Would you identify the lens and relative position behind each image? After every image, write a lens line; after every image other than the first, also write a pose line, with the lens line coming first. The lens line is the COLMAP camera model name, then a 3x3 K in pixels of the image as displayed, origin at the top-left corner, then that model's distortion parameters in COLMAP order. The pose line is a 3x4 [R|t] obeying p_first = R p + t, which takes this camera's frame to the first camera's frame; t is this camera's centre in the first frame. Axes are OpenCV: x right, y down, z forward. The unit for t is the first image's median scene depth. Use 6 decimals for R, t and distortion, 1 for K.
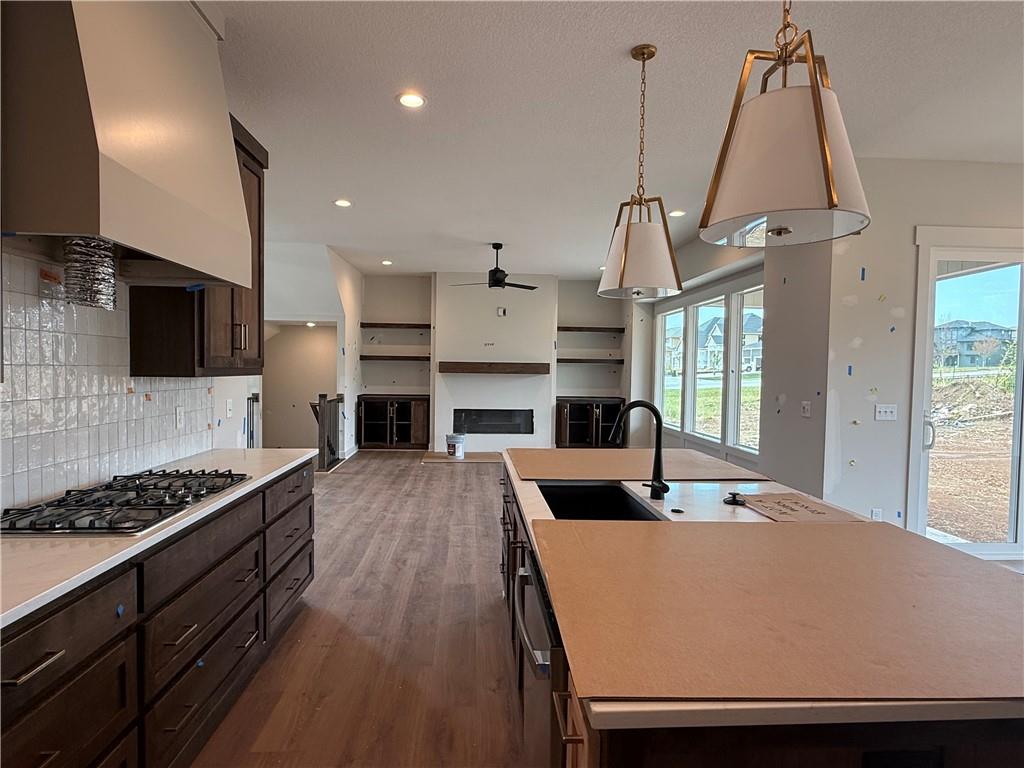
lens RADIAL K [[564.3, 0, 511.4], [0, 564.3, 386.2], [0, 0, 1]] dist [0.002373, -0.000229]
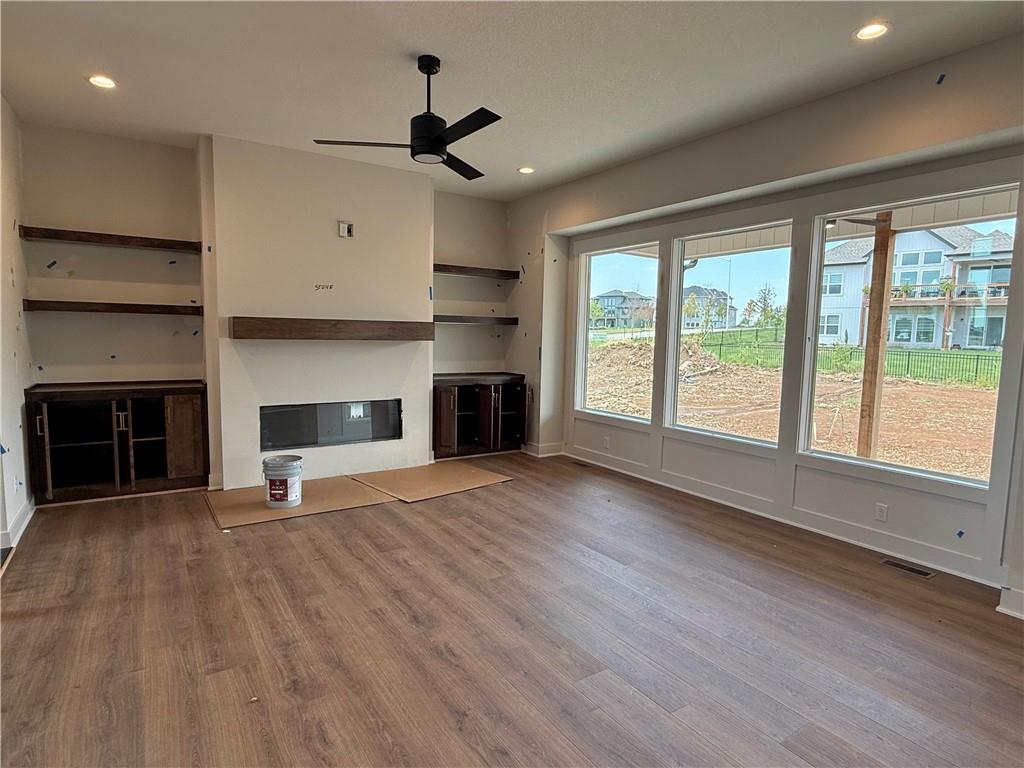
lens RADIAL K [[564.3, 0, 512.7], [0, 564.3, 388.2], [0, 0, 1]] dist [0.002373, -0.000229]
pose [[0.872688, -0.045508, 0.486153, -0.154981], [0.008627, 0.996929, 0.077835, -0.016698], [-0.488202, -0.063731, 0.870400, 0.425816]]
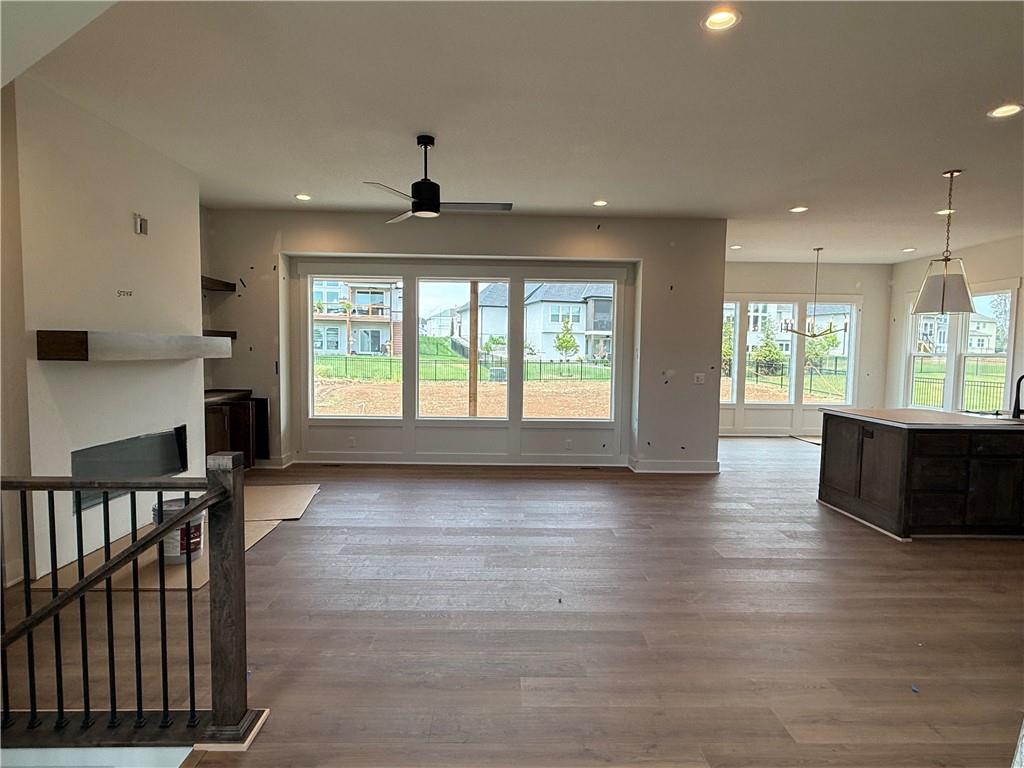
lens RADIAL K [[564.3, 0, 512.4], [0, 564.3, 387.3], [0, 0, 1]] dist [0.002373, -0.000229]
pose [[0.054682, -0.078240, 0.995434, -0.484023], [0.017955, 0.996841, 0.077364, -0.029691], [-0.998342, 0.013643, 0.055914, 0.681399]]
